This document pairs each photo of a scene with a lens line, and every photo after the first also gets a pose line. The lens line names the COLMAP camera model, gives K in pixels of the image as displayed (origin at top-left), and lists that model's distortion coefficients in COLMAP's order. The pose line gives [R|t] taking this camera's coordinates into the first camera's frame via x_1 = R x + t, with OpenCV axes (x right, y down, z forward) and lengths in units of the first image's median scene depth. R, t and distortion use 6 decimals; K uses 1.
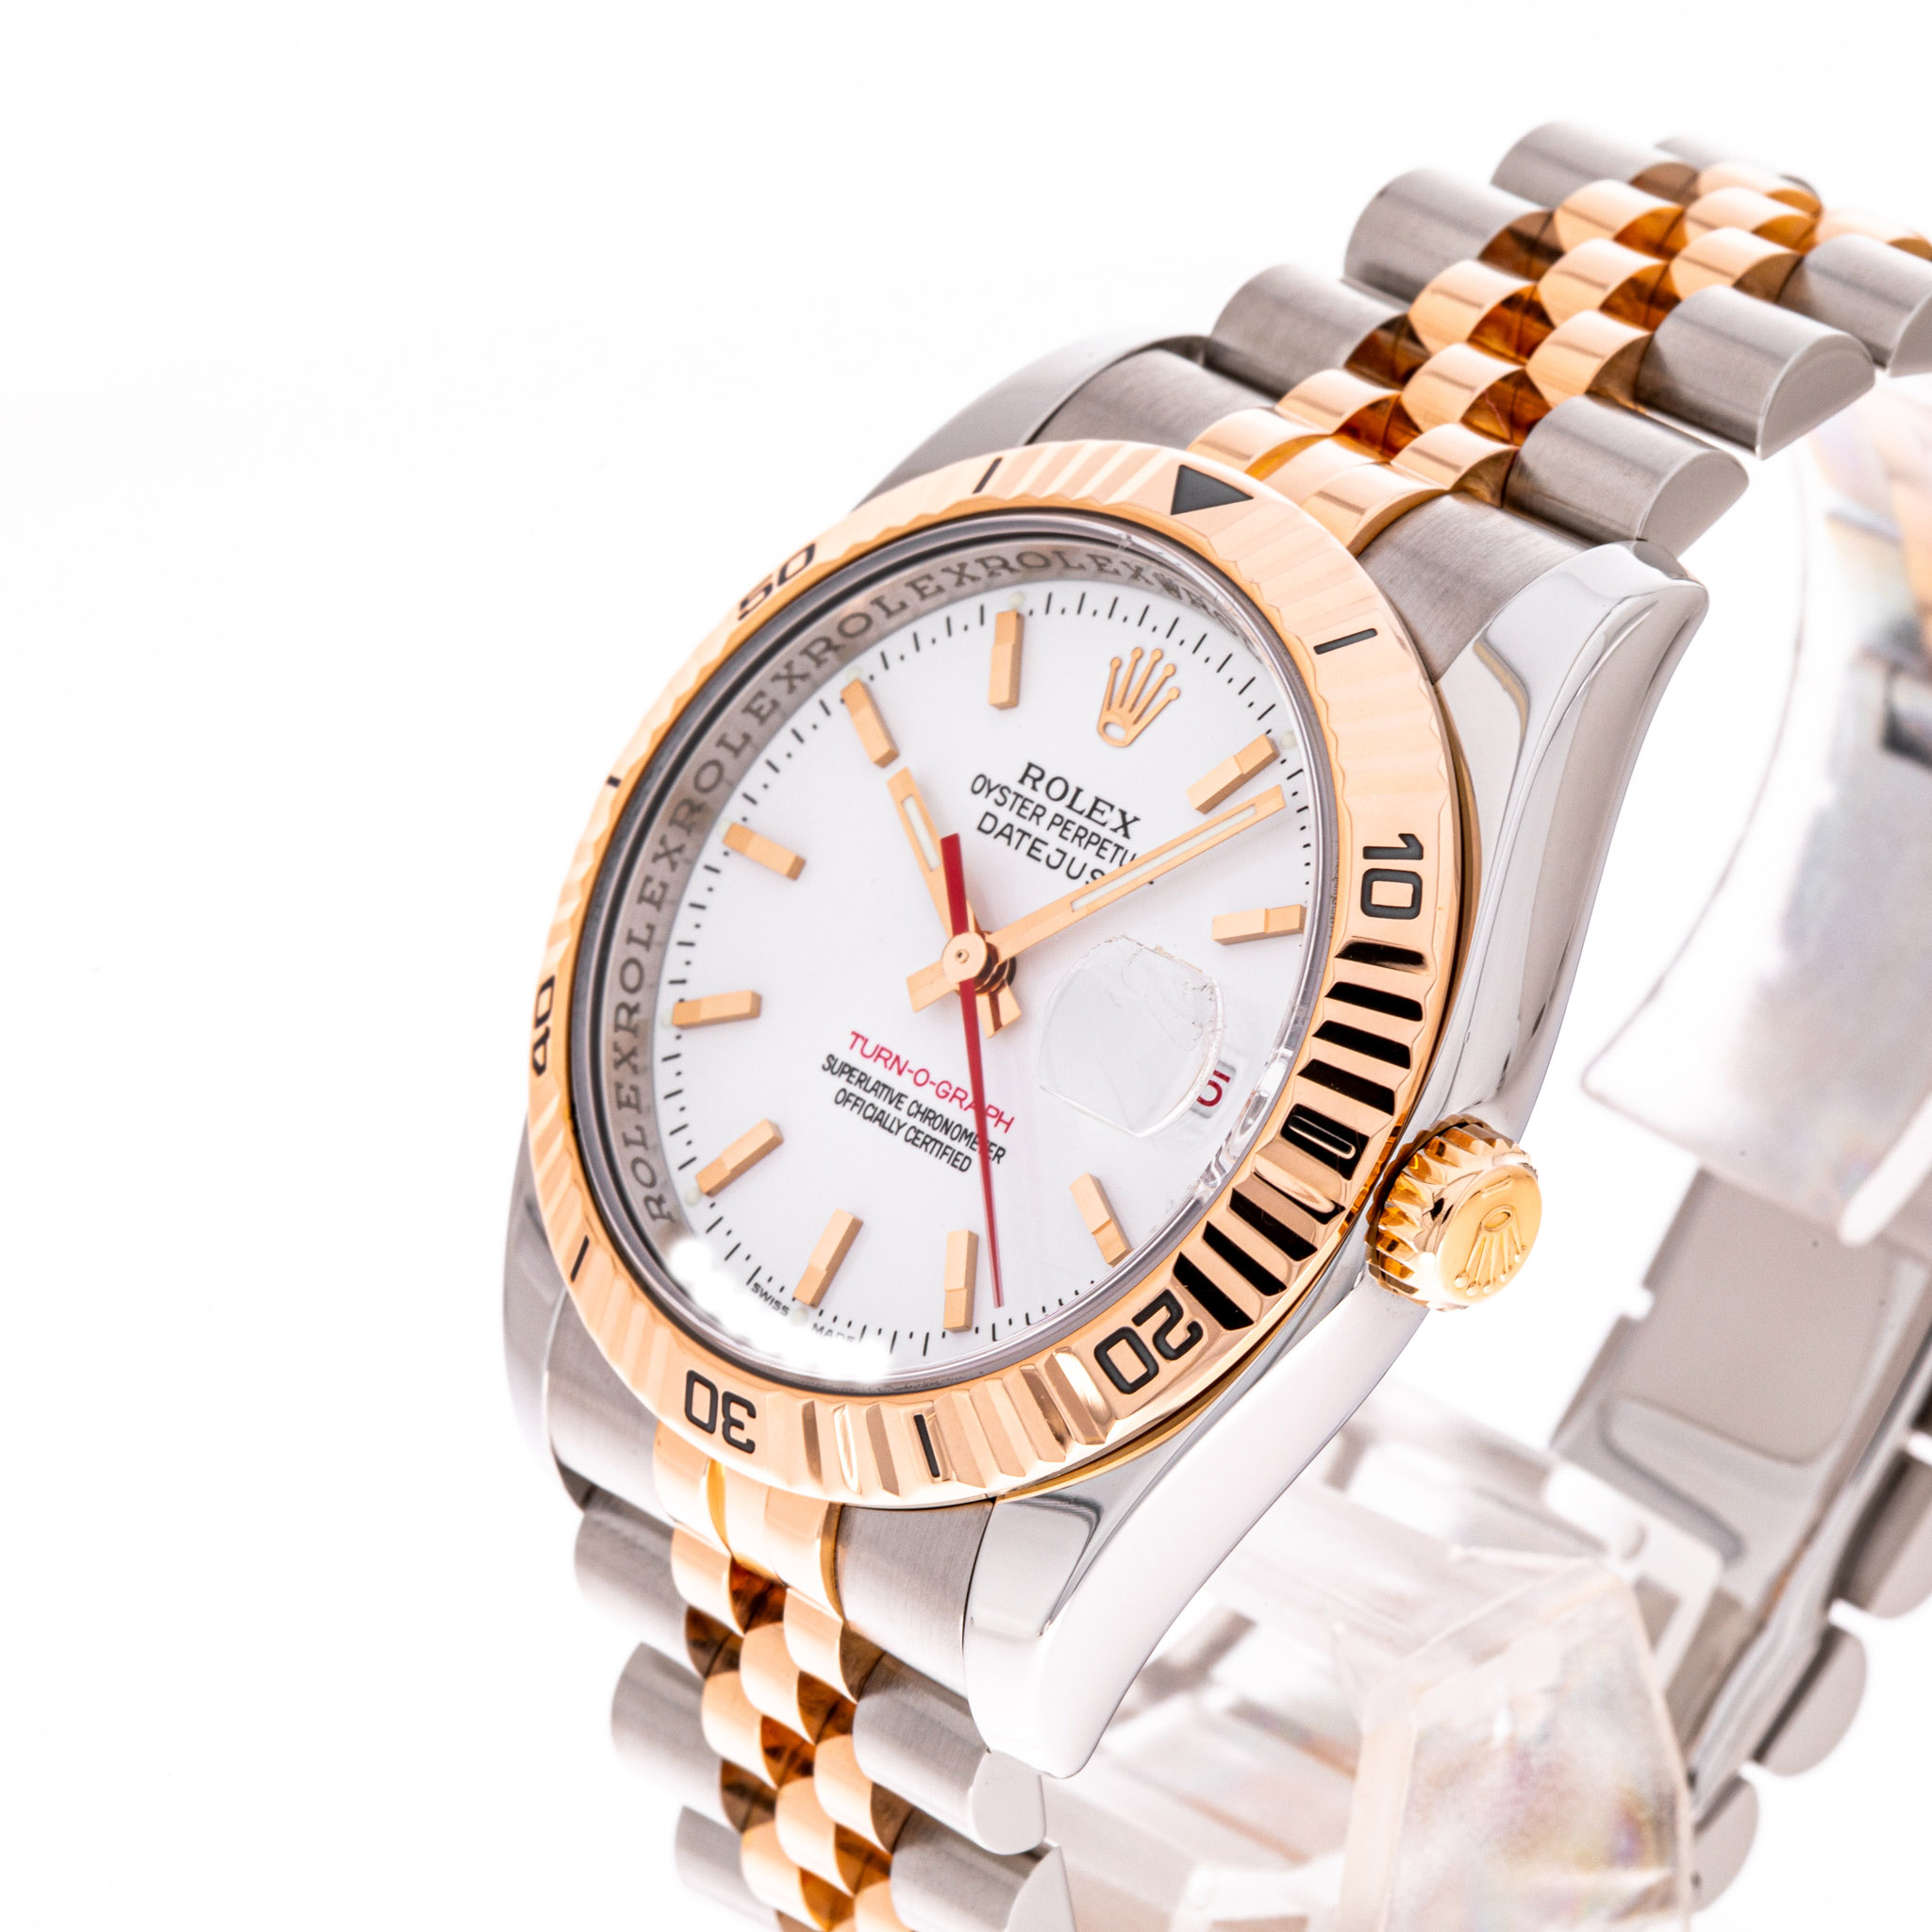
lens RADIAL K [[11960.6, 0, 930.8], [0, 11960.6, 267.6], [0, 0, 1]] dist [-1.457461, 39.313860]
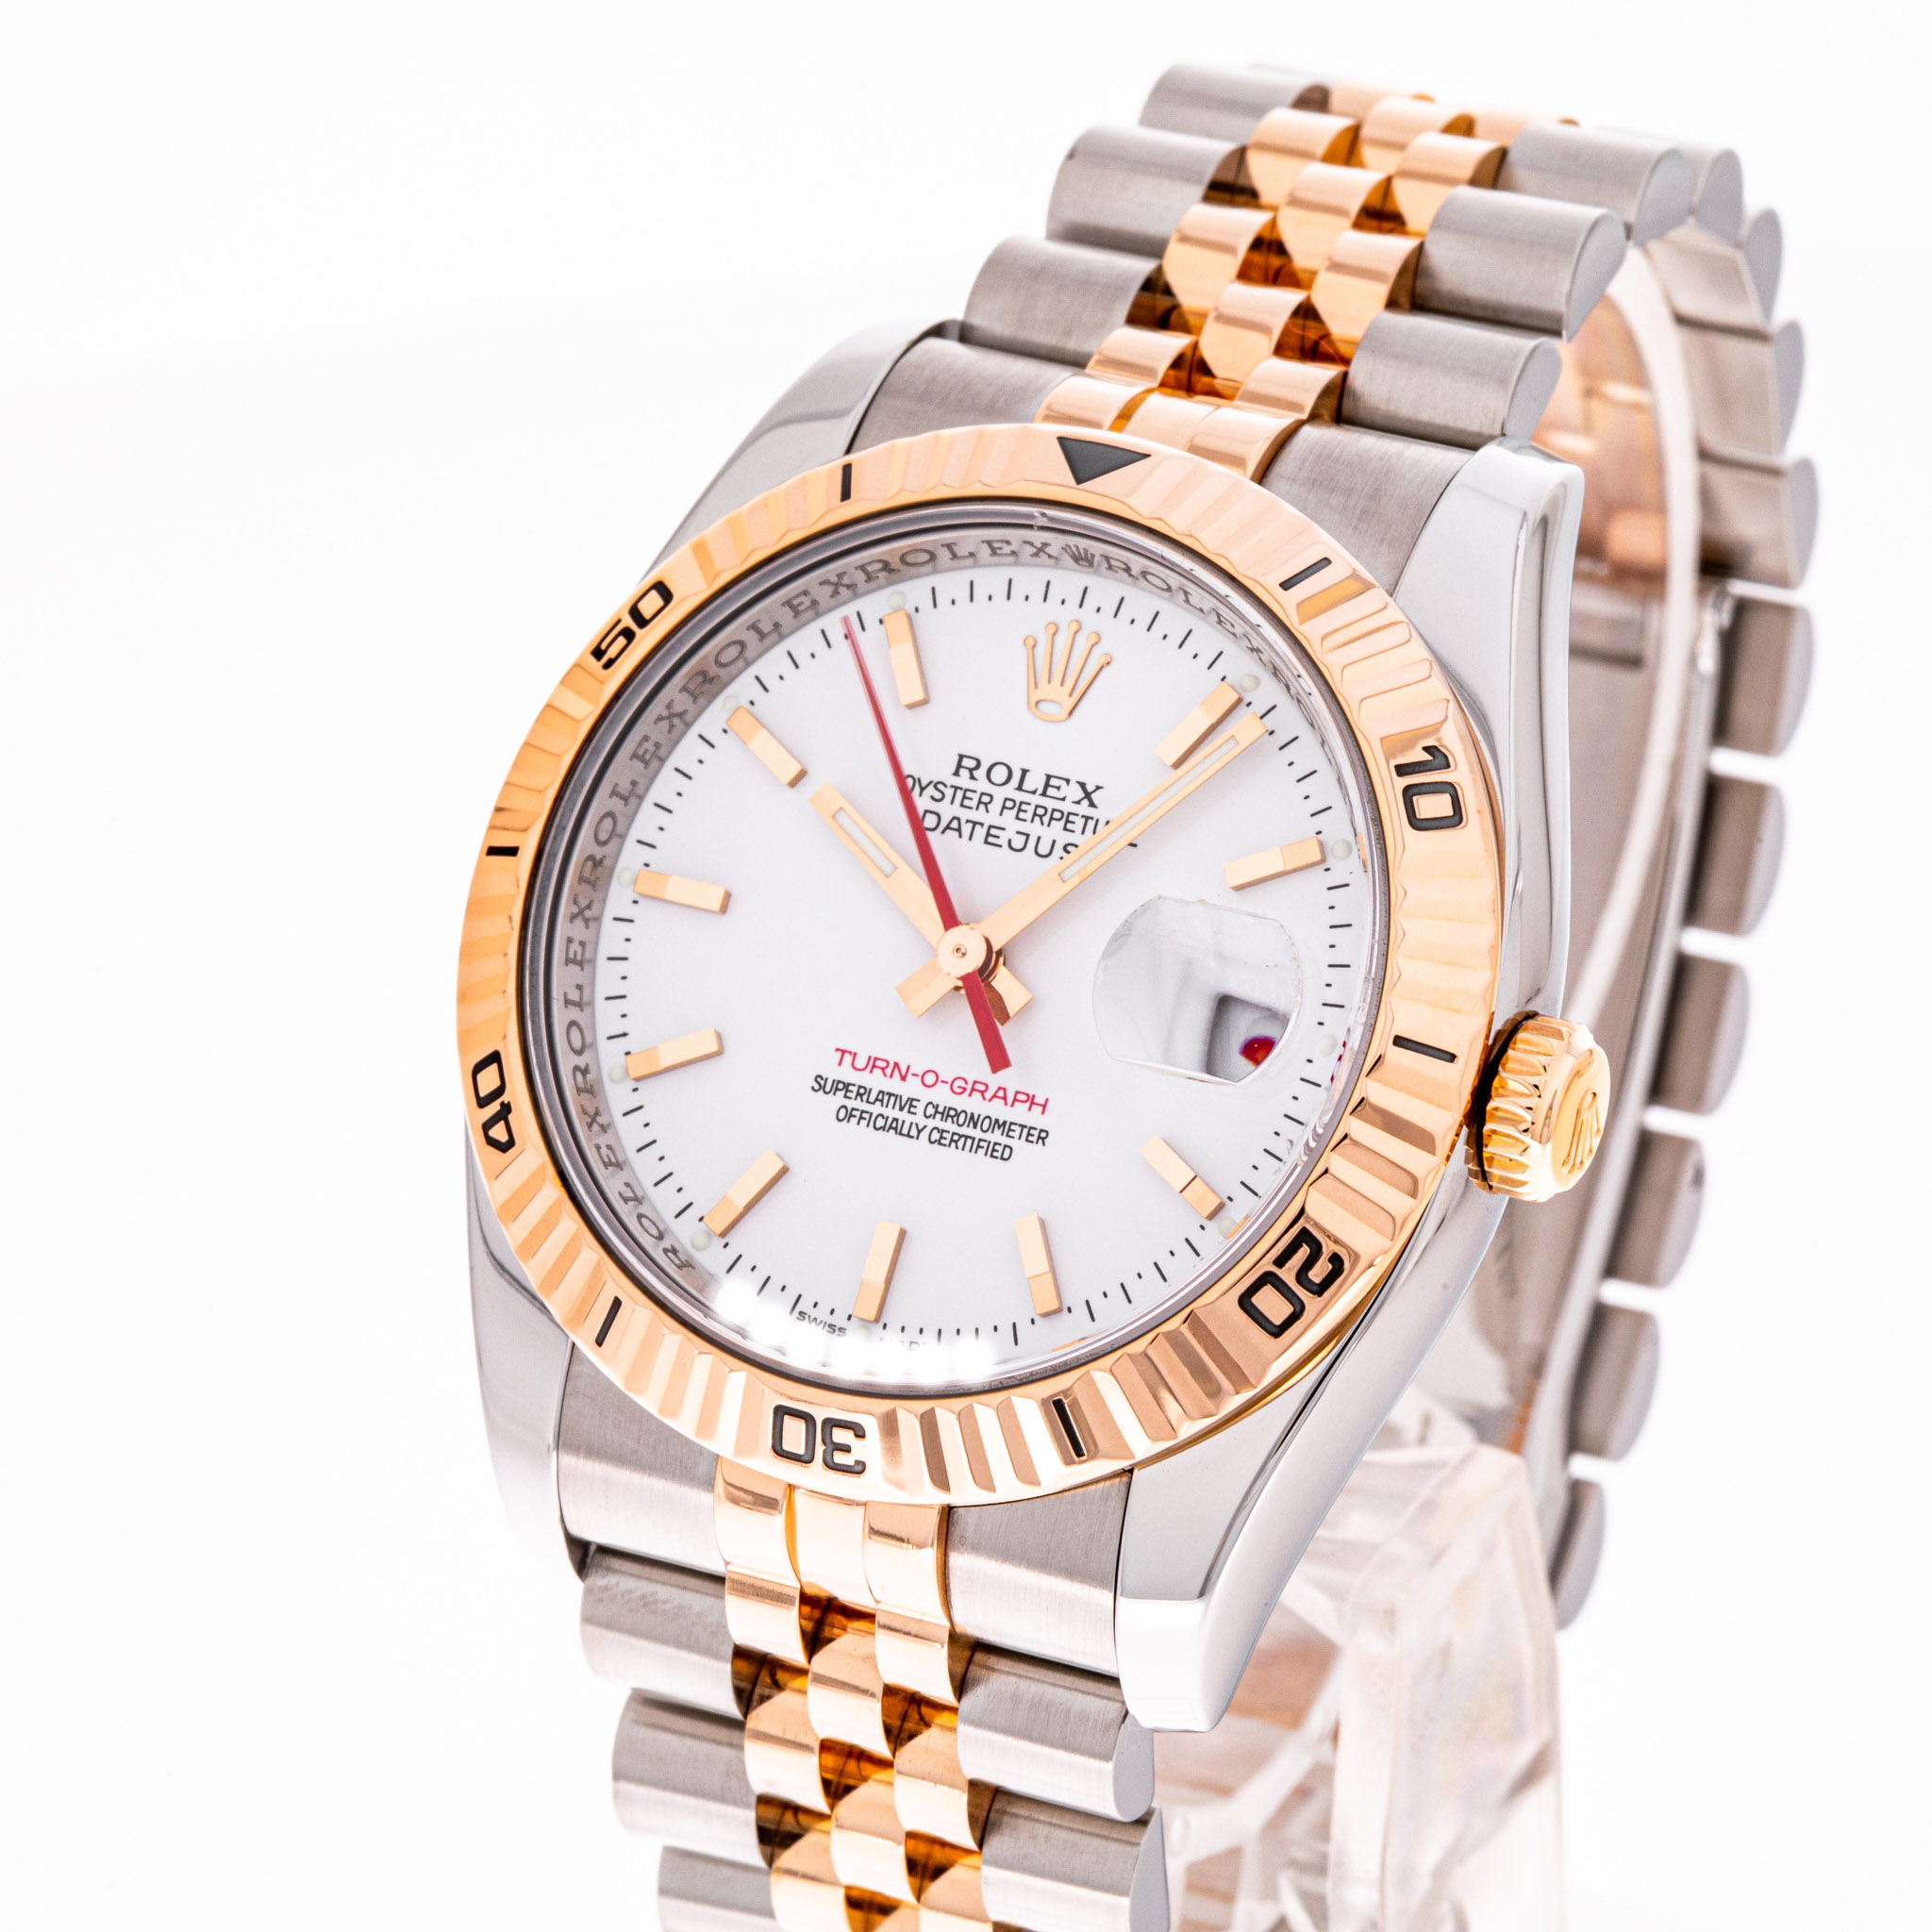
lens RADIAL K [[11960.6, 0, 930.8], [0, 11960.6, 267.6], [0, 0, 1]] dist [-1.457461, 39.313860]
pose [[0.933360, -0.159632, 0.321492, -0.312532], [0.161966, 0.986601, 0.019659, -0.019375], [-0.320323, 0.033722, 0.946708, 0.044317]]
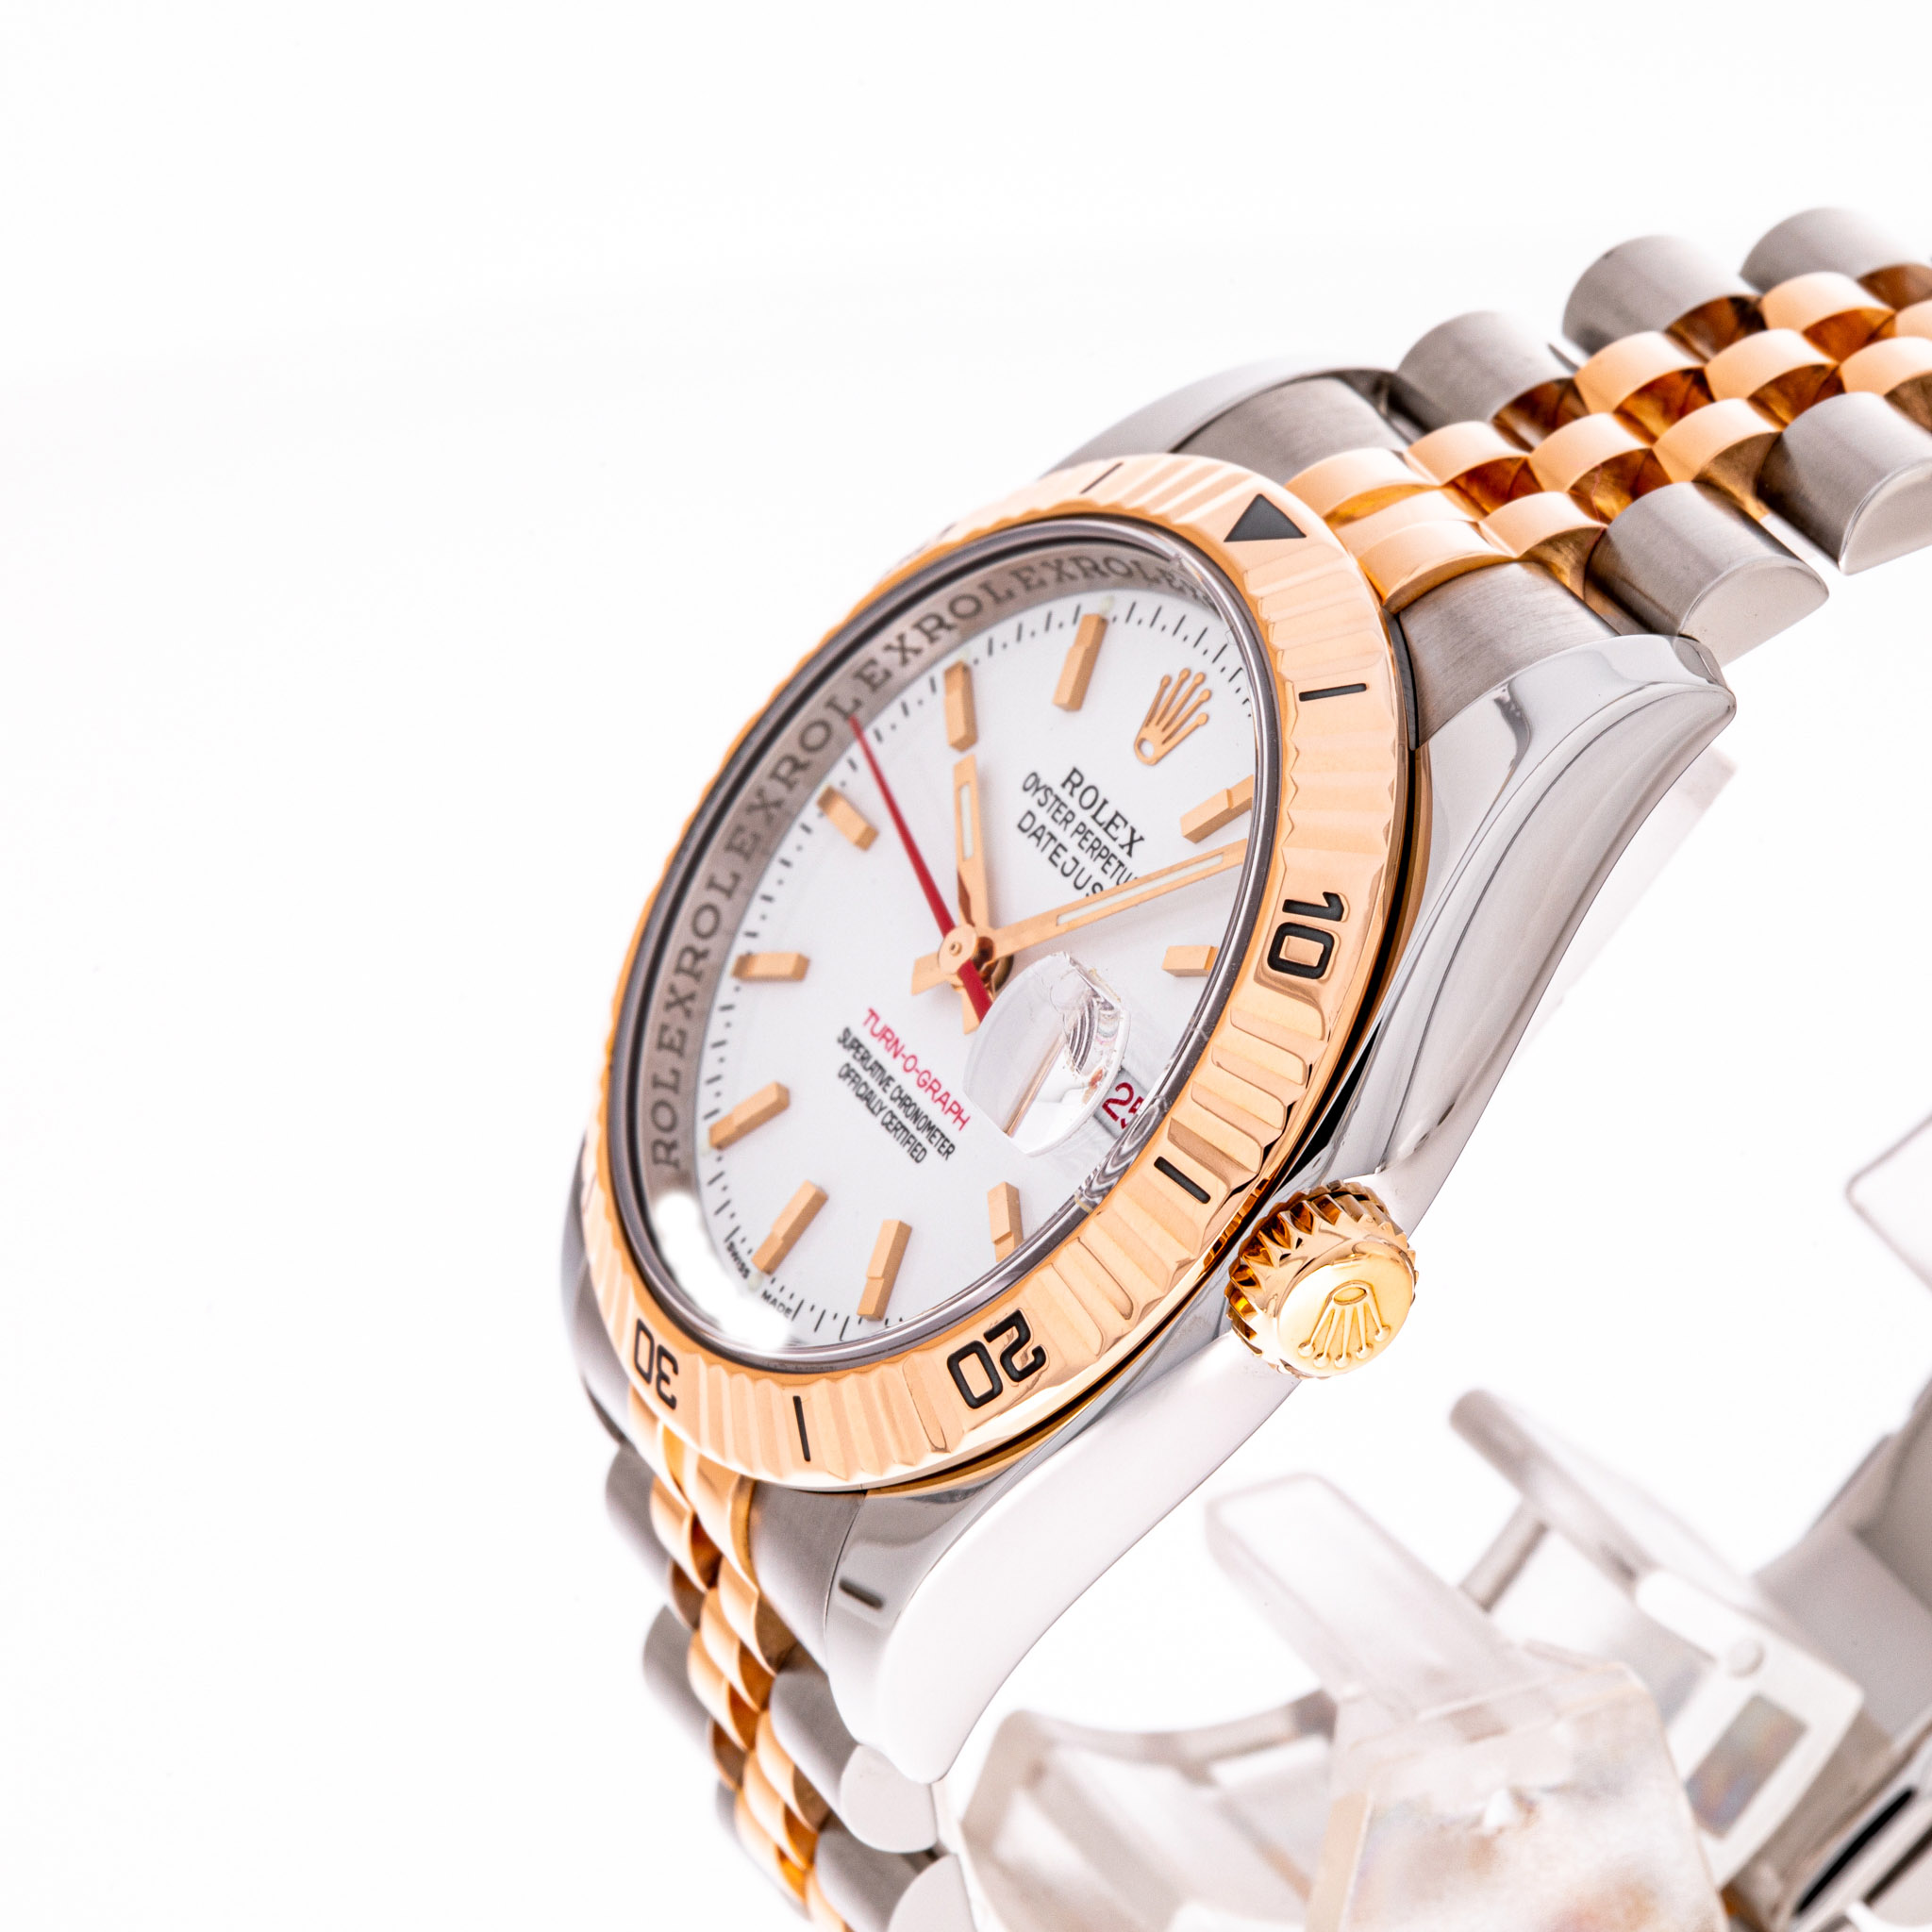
lens RADIAL K [[11960.6, 0, 930.8], [0, 11960.6, 267.6], [0, 0, 1]] dist [-1.457461, 39.313860]
pose [[0.951397, 0.139205, -0.274711, 0.264014], [-0.137407, 0.990177, 0.025877, -0.023704], [0.275614, 0.013128, 0.961179, 0.043613]]
